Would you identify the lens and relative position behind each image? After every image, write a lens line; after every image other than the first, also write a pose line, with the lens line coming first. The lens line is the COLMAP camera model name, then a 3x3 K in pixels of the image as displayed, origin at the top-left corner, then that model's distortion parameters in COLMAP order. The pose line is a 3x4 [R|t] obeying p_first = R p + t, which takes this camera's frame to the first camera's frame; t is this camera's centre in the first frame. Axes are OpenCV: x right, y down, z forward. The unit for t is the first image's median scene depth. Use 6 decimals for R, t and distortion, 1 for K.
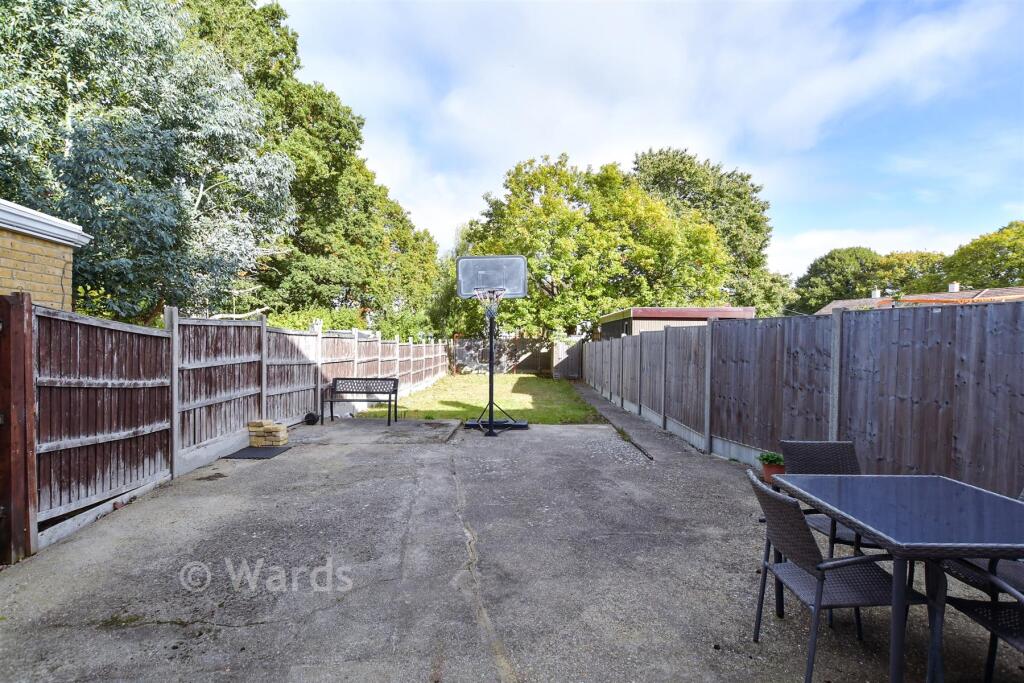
lens RADIAL K [[476.1, 0, 512.0], [0, 476.1, 341.5], [0, 0, 1]] dist [-0.021831, 0.000031]
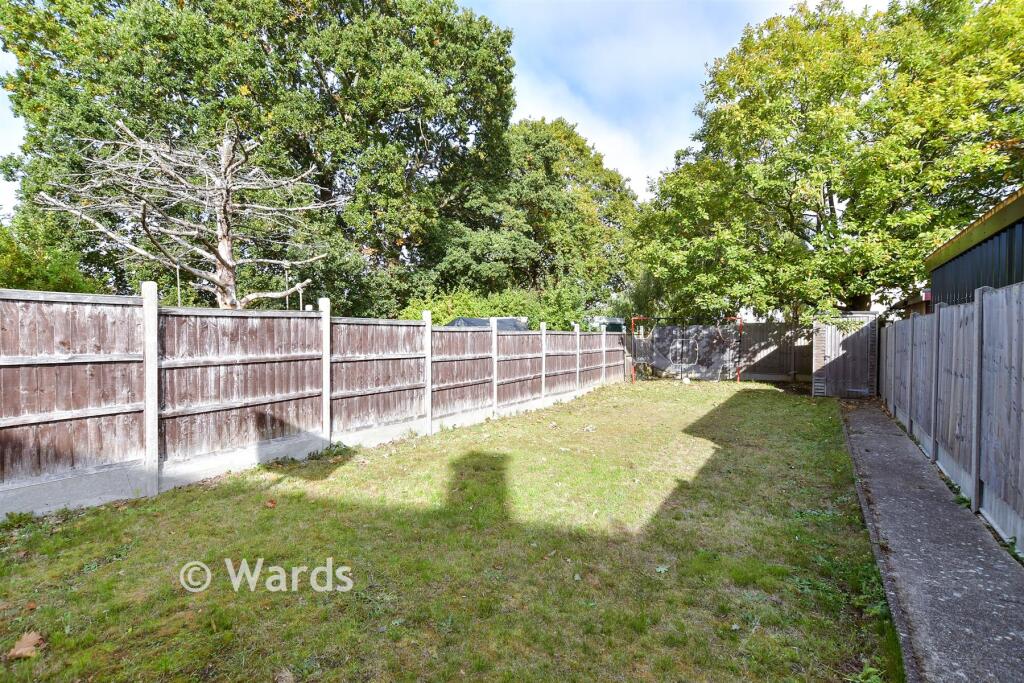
lens RADIAL K [[476.1, 0, 512.0], [0, 476.1, 341.5], [0, 0, 1]] dist [-0.021831, 0.000031]
pose [[0.862920, -0.005817, -0.505308, 0.058110], [0.012811, 0.999864, 0.010367, 0.007756], [0.505179, -0.015419, 0.862877, 0.344861]]
